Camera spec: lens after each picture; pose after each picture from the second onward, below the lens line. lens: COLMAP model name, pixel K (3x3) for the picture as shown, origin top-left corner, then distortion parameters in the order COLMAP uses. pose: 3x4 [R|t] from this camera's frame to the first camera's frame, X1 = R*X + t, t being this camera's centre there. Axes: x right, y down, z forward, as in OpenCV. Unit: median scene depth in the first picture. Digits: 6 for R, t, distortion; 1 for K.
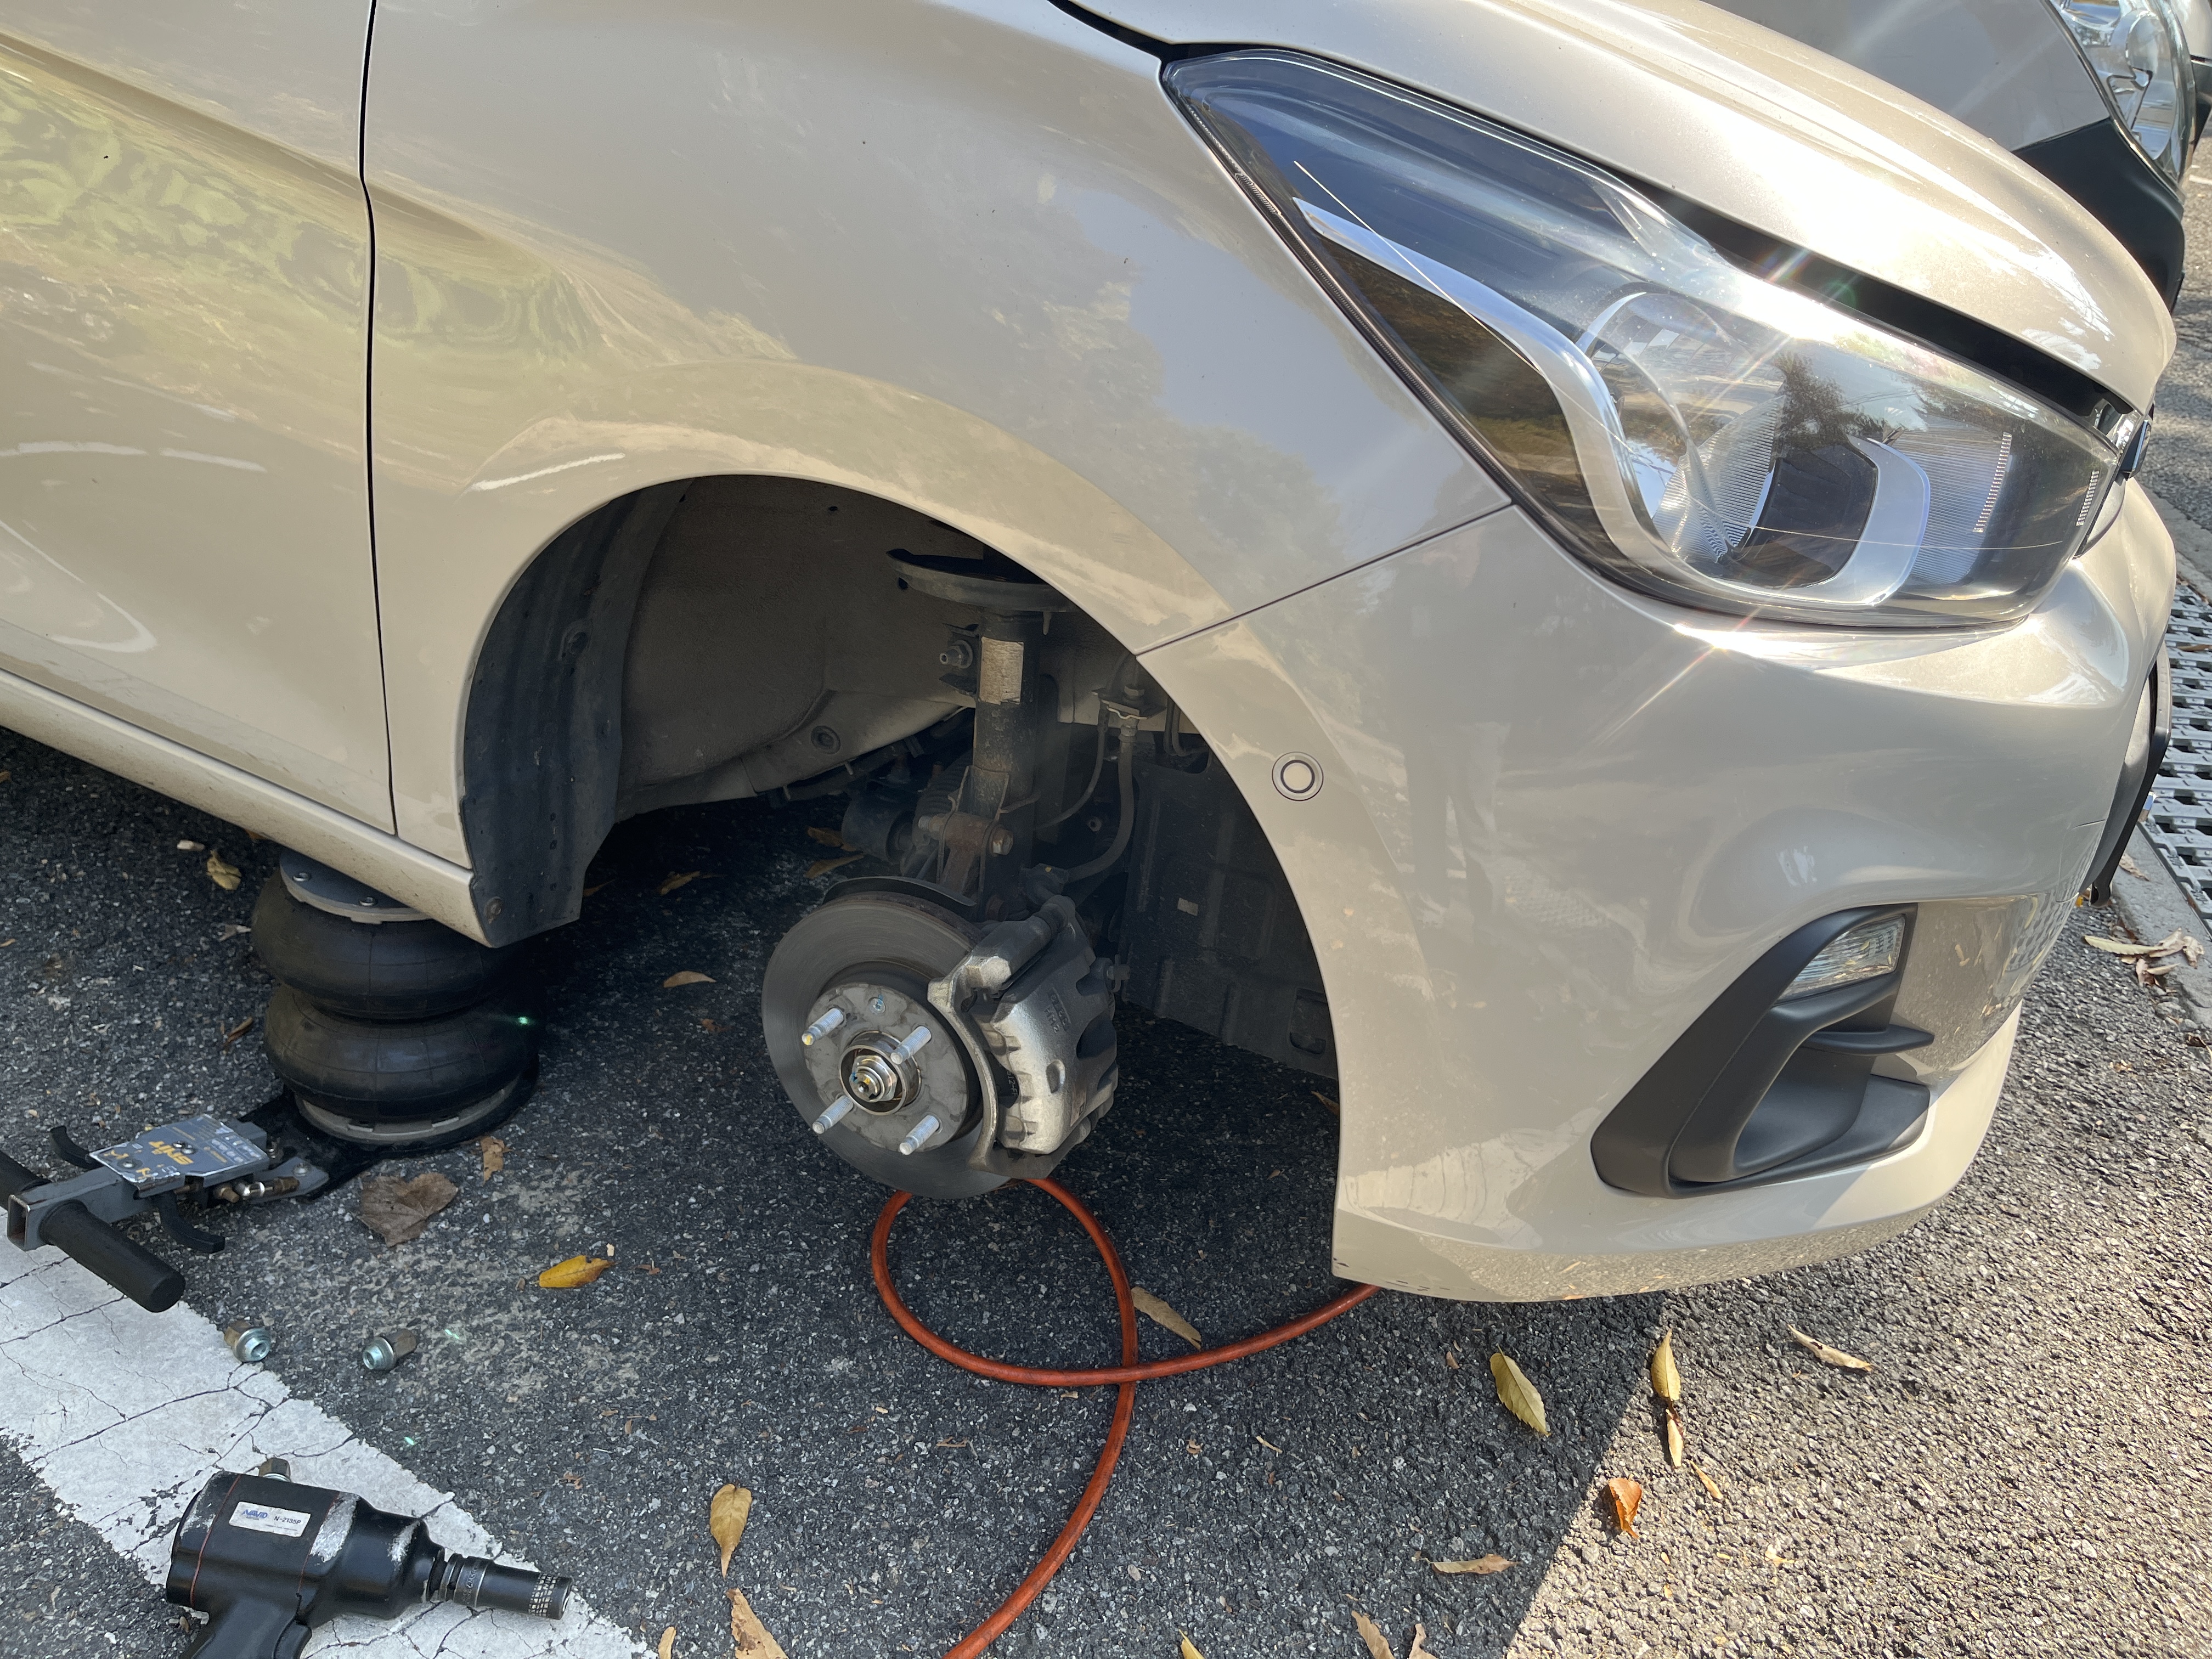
lens RADIAL K [[1659.2, 0, 1074.4], [0, 1659.2, 822.7], [0, 0, 1]] dist [0.056766, -0.080605]
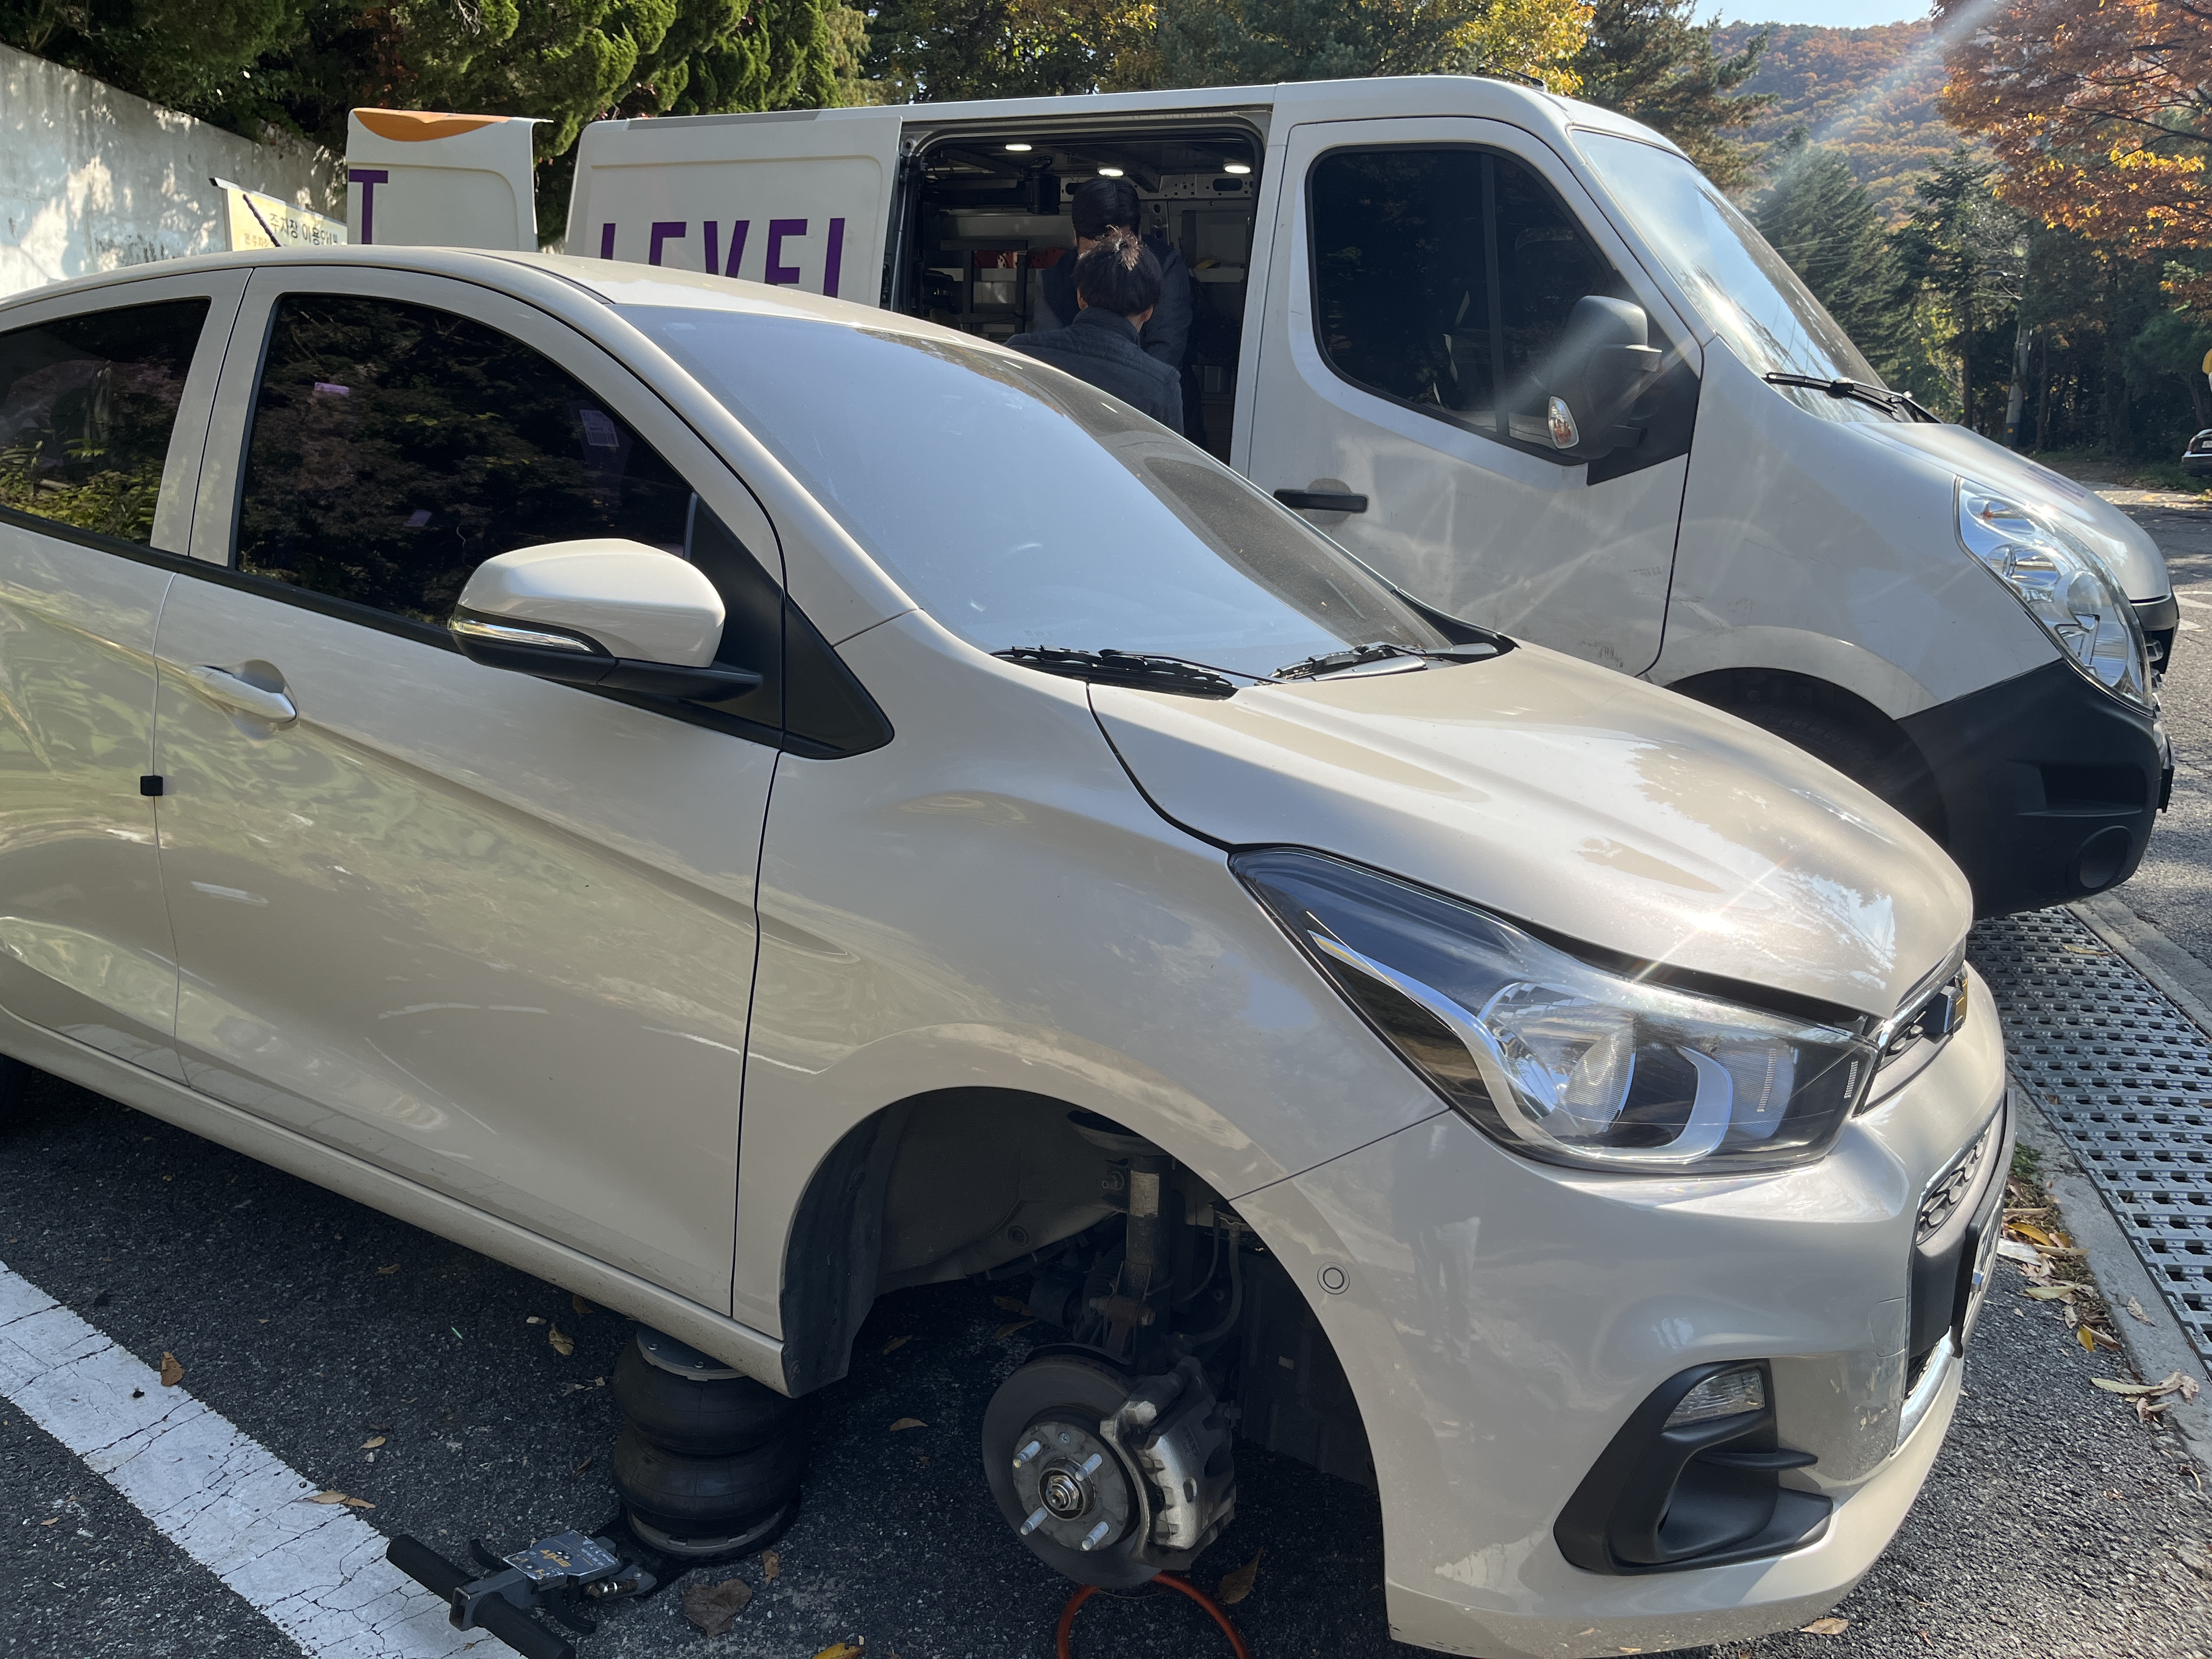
lens RADIAL K [[1659.2, 0, 1074.4], [0, 1659.2, 822.7], [0, 0, 1]] dist [0.056766, -0.080605]
pose [[0.996225, -0.036206, -0.078902, 0.018986], [0.014941, 0.966827, -0.254995, -0.030024], [0.085517, 0.252853, 0.963718, -0.431571]]
